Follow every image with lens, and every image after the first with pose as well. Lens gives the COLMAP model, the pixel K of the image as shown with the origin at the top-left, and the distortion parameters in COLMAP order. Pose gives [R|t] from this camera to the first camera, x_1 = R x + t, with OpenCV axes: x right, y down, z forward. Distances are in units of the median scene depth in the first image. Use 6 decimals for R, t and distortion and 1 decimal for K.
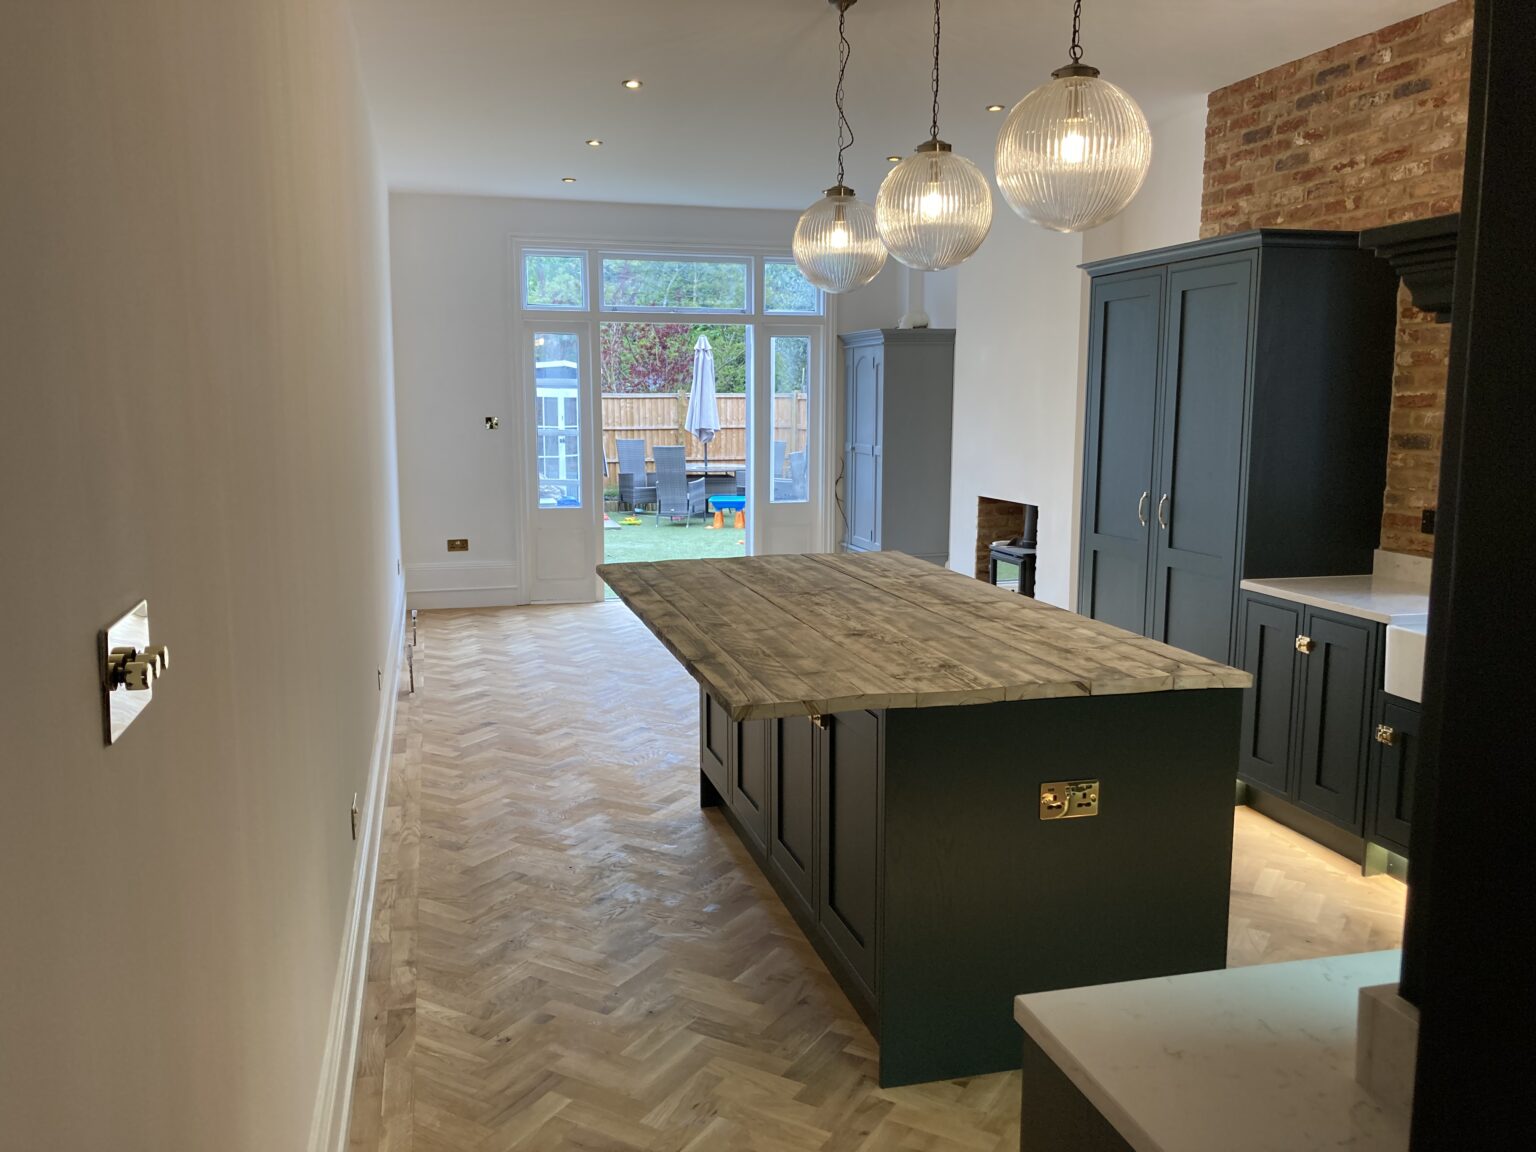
lens RADIAL K [[1244.4, 0, 768.0], [0, 1244.4, 576.0], [0, 0, 1]] dist [0.067456, -0.085382]
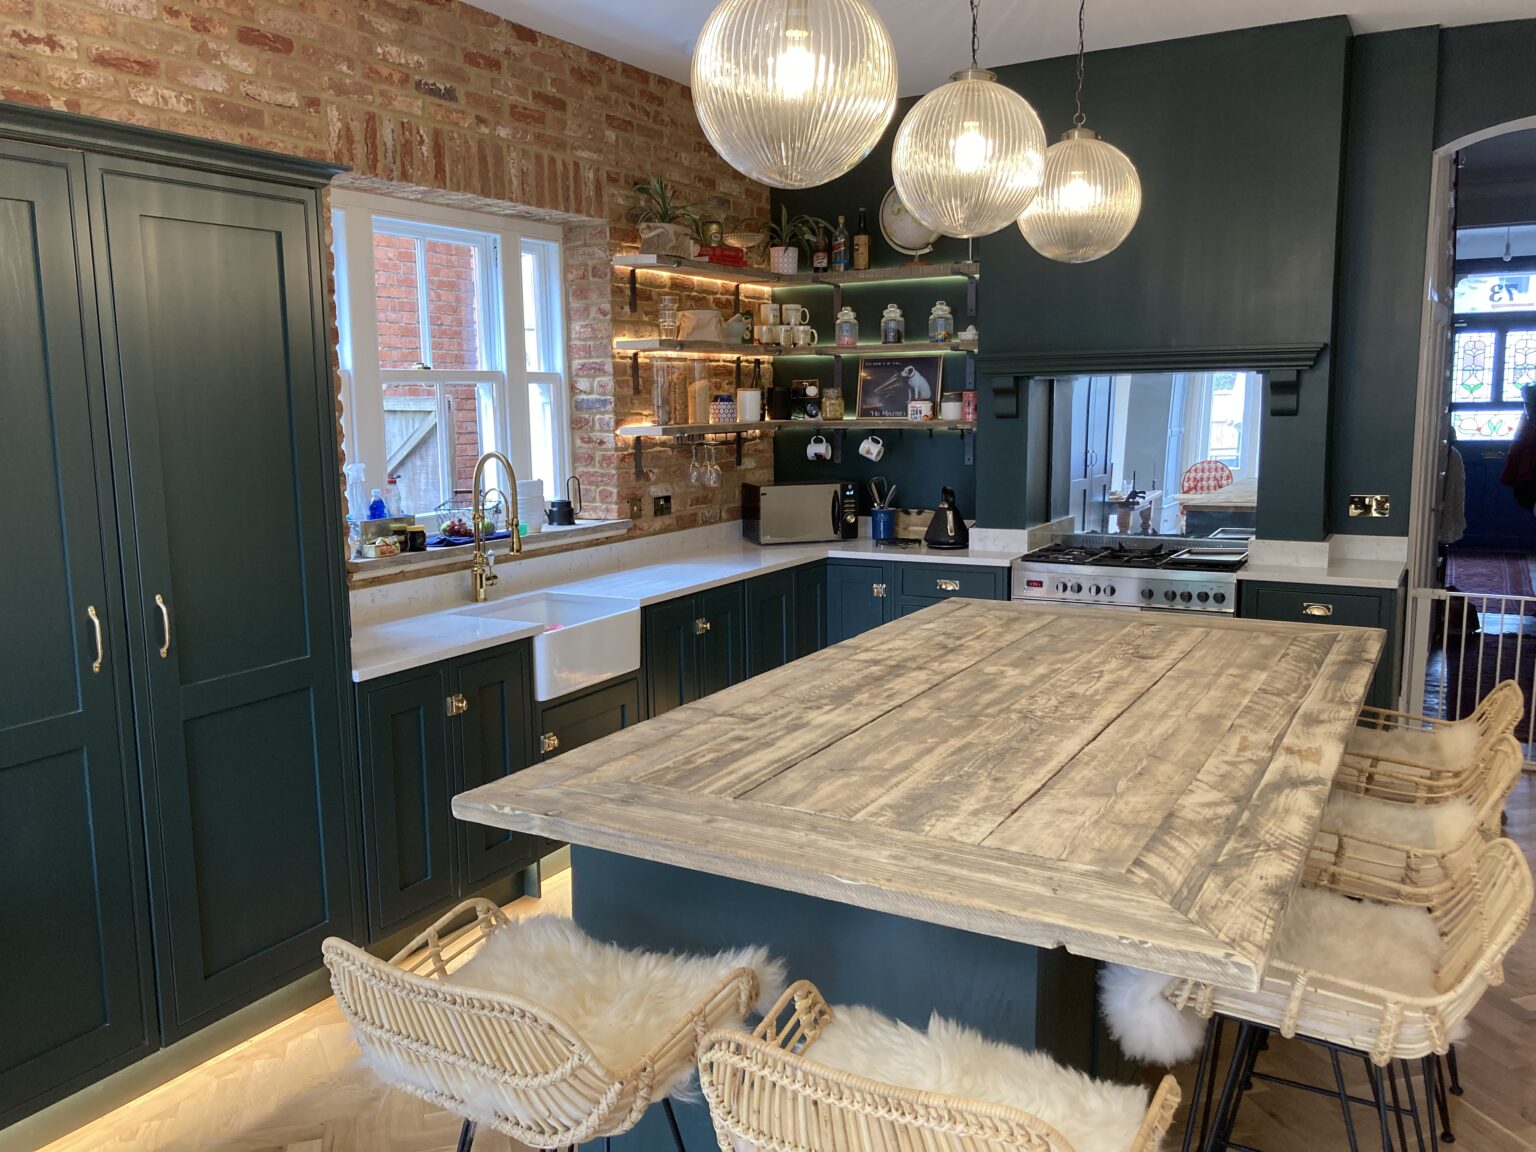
lens RADIAL K [[1241.3, 0, 765.3], [0, 1241.3, 592.0], [0, 0, 1]] dist [0.004203, -0.004427]
pose [[-0.710216, -0.098218, 0.697098, -0.246546], [0.117854, 0.959657, 0.255282, -0.177240], [-0.694048, 0.263461, -0.669989, 1.221333]]
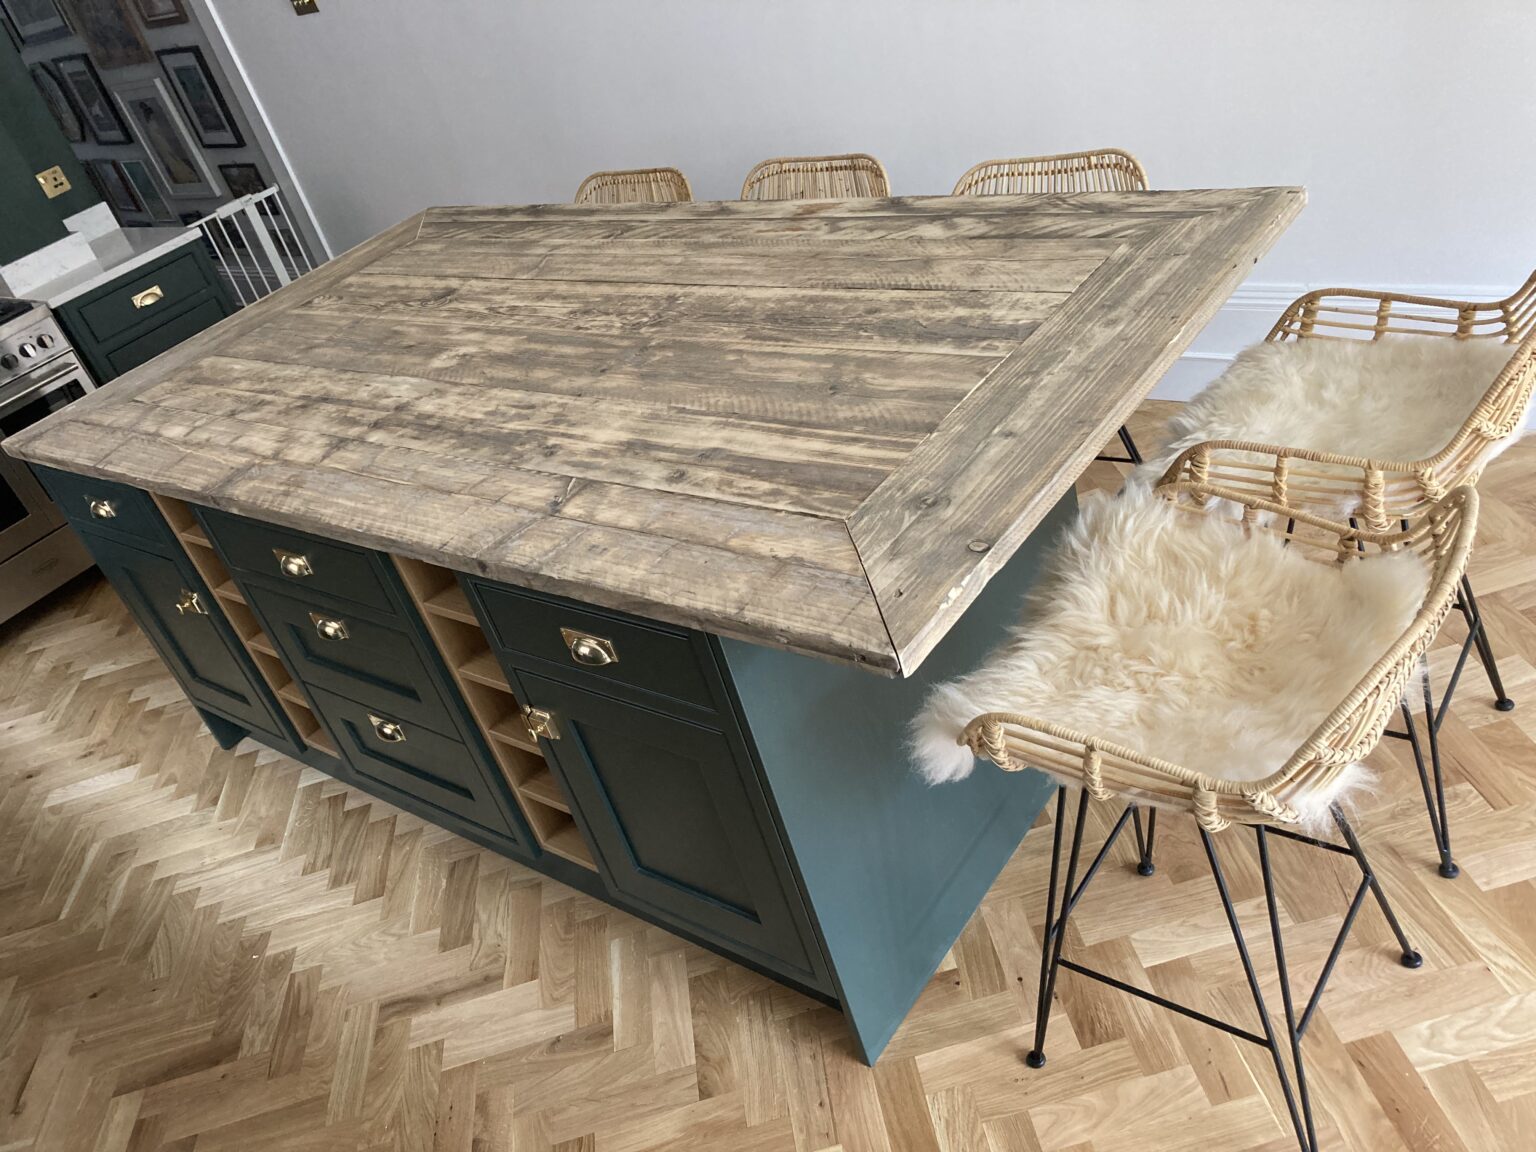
lens RADIAL K [[1238.5, 0, 743.8], [0, 1238.5, 566.2], [0, 0, 1]] dist [0.064945, -0.076621]
pose [[-0.762239, 0.514442, -0.392863, 0.226012], [0.176093, 0.748841, 0.638927, -0.202703], [0.622883, 0.417835, -0.661386, 1.175181]]
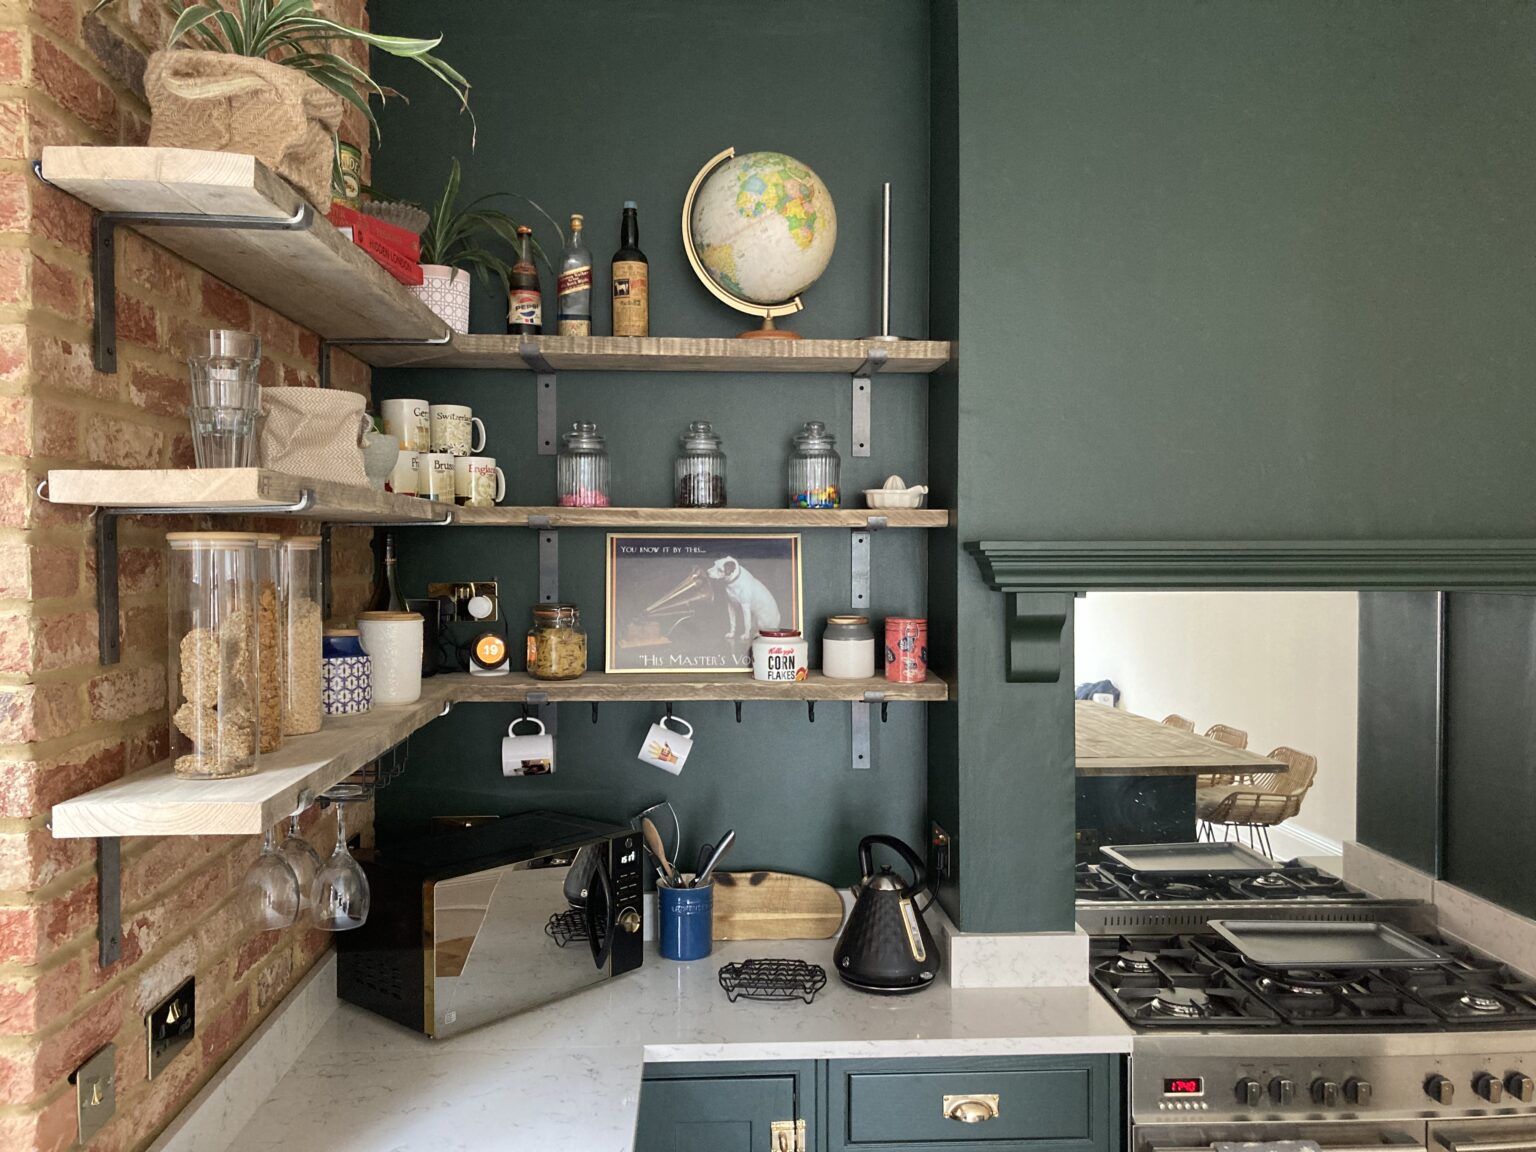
lens RADIAL K [[1238.5, 0, 743.8], [0, 1238.5, 566.2], [0, 0, 1]] dist [0.064945, -0.076621]
pose [[-0.972097, -0.003614, 0.234550, 0.368356], [0.034441, 0.986847, 0.157945, -0.145758], [-0.232036, 0.161616, -0.959187, 0.789889]]
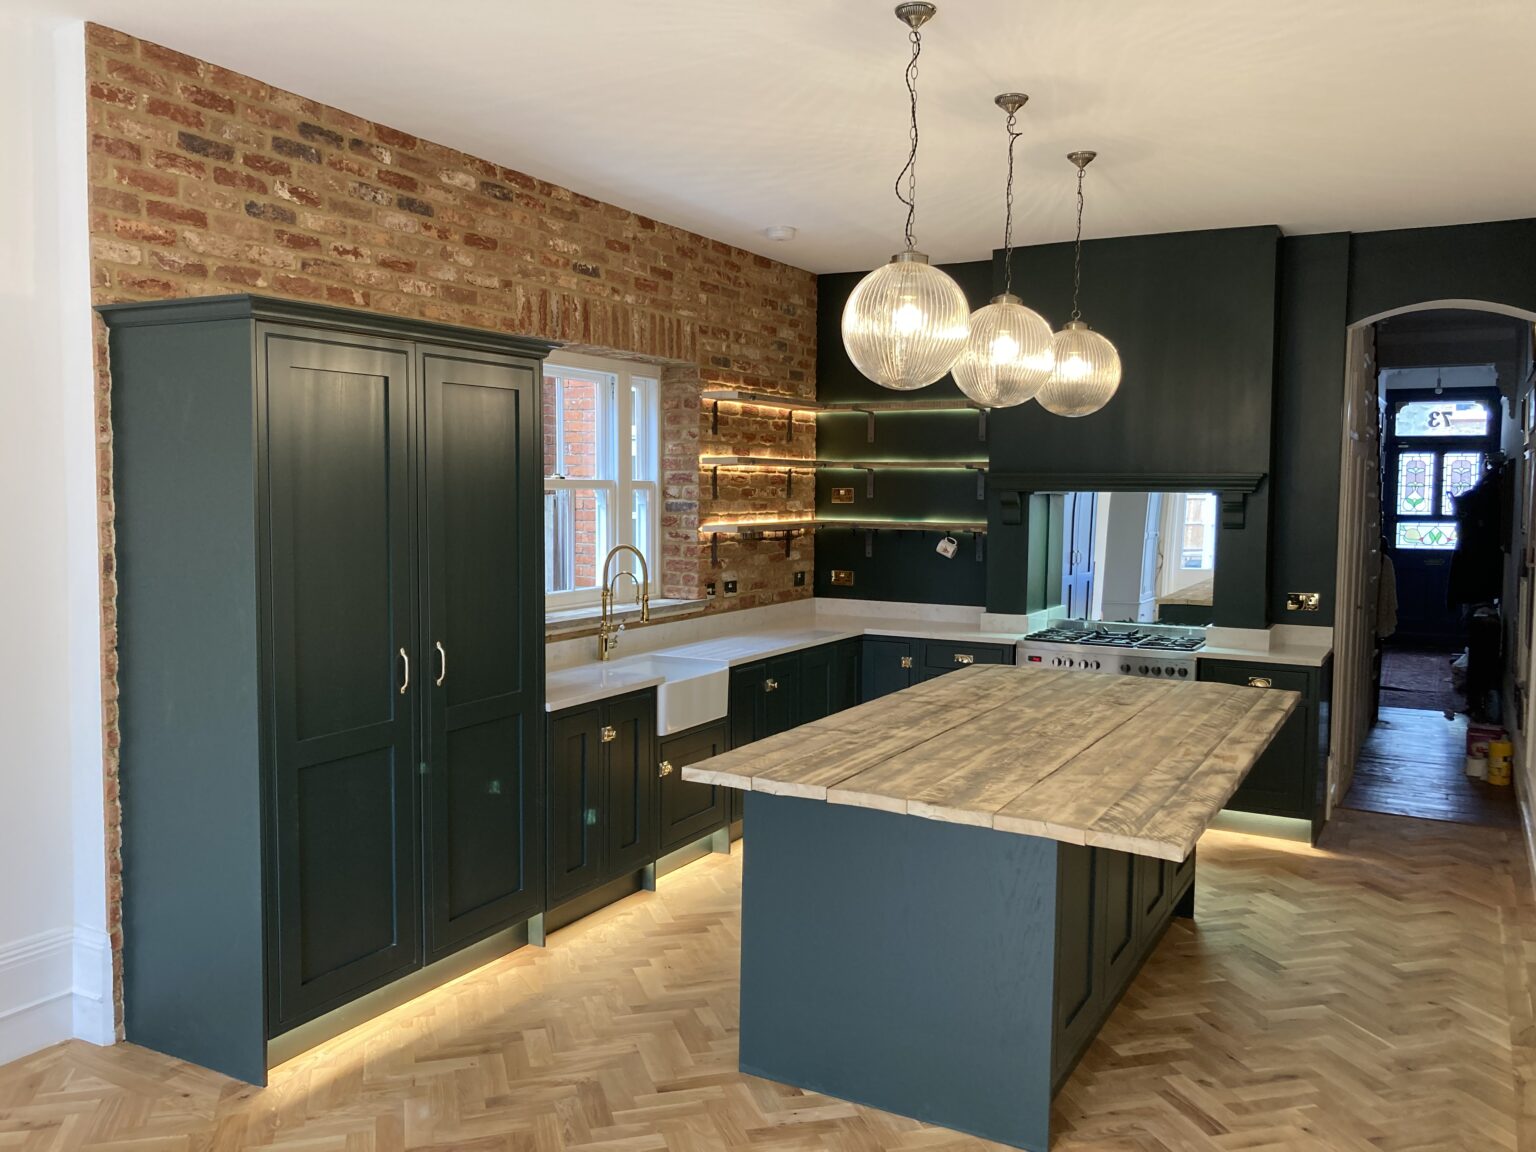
lens RADIAL K [[1244.4, 0, 768.0], [0, 1244.4, 576.0], [0, 0, 1]] dist [0.067456, -0.085382]
pose [[-0.720811, -0.055440, 0.690910, -0.370662], [0.093033, 0.980038, 0.175700, -0.228381], [-0.686859, 0.190924, -0.701265, 1.445279]]
